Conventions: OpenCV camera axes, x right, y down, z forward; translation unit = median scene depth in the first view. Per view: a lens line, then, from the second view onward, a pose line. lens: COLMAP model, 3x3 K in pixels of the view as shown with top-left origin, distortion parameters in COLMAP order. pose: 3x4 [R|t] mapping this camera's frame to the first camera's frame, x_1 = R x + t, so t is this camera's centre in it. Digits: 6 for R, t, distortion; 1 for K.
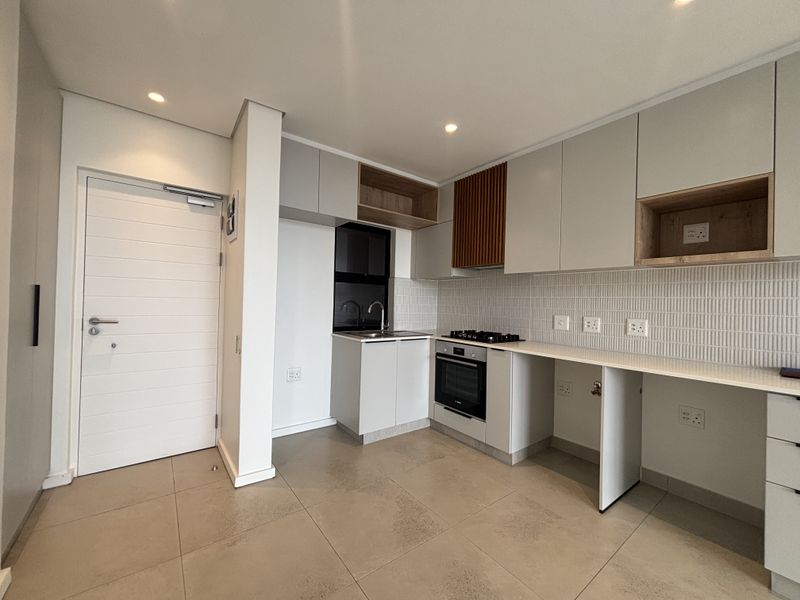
lens RADIAL K [[321.4, 0, 400.0], [0, 321.4, 300.0], [0, 0, 1]] dist [-0.001050, 0.000120]
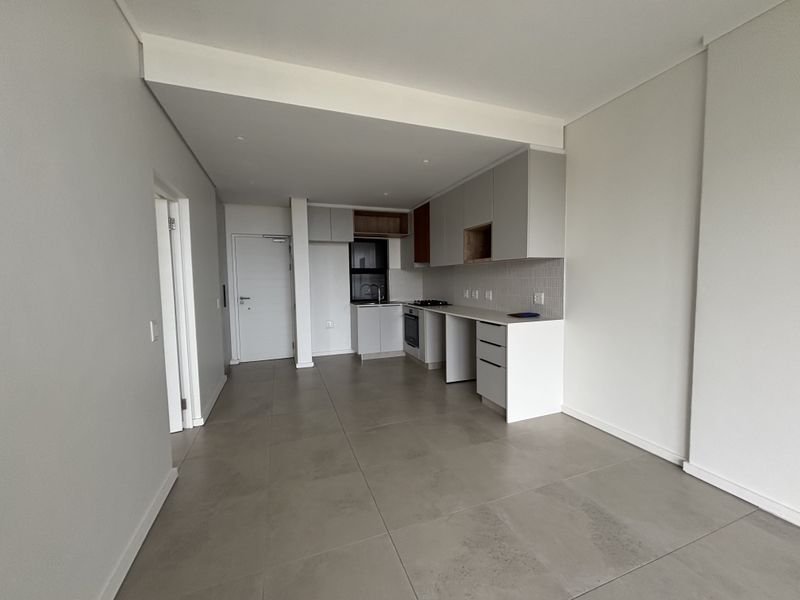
lens RADIAL K [[309.3, 0, 400.0], [0, 309.3, 300.0], [0, 0, 1]] dist [0.000681, 0.000037]
pose [[0.959923, -0.022298, -0.279376, 0.741245], [0.042009, 0.997016, 0.064765, -0.019161], [0.277098, -0.073906, 0.957995, -0.793421]]
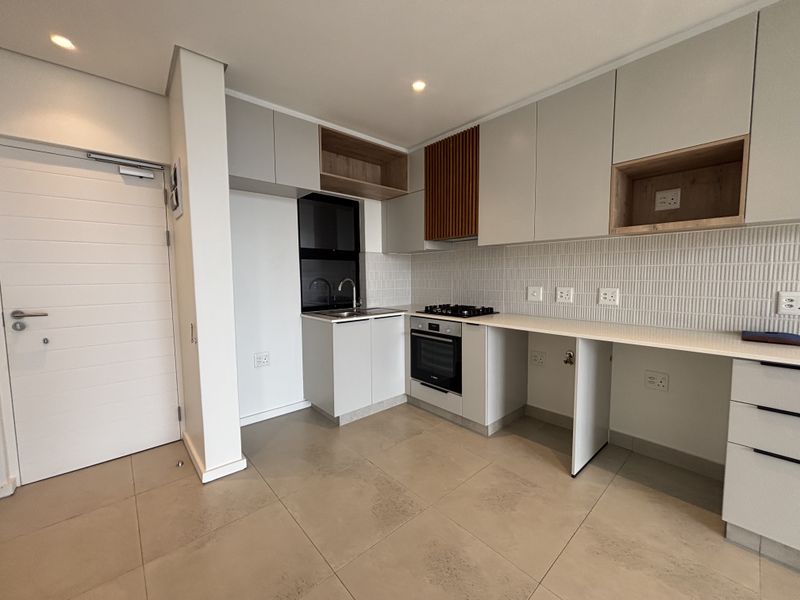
lens RADIAL K [[321.4, 0, 400.0], [0, 321.4, 300.0], [0, 0, 1]] dist [-0.001050, 0.000120]
pose [[0.996249, -0.040502, 0.076463, 0.011315], [0.033871, 0.995709, 0.086114, -0.012157], [-0.079623, -0.083201, 0.993347, 0.051999]]
